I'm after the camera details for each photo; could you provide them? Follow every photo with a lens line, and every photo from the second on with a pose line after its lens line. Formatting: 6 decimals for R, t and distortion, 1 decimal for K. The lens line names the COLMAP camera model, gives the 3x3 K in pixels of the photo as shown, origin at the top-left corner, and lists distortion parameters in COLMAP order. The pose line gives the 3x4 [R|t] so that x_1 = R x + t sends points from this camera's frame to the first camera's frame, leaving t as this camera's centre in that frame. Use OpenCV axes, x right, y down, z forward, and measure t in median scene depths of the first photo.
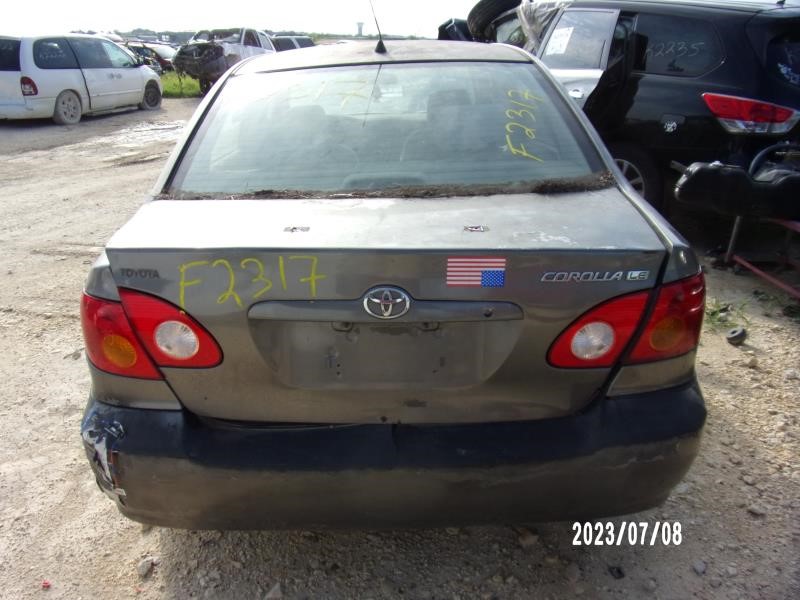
lens RADIAL K [[591.8, 0, 378.8], [0, 591.8, 300.3], [0, 0, 1]] dist [-0.031595, 0.001464]
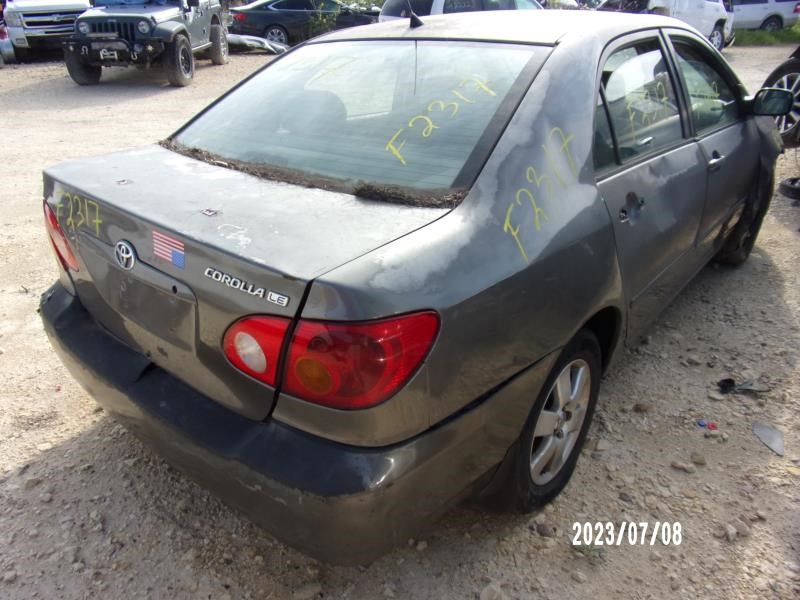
lens RADIAL K [[591.8, 0, 378.8], [0, 591.8, 300.3], [0, 0, 1]] dist [-0.031595, 0.001464]
pose [[0.750830, 0.301267, -0.587785, 0.894542], [-0.258718, 0.952952, 0.157949, -0.183799], [0.607716, 0.033478, 0.793448, 0.305043]]
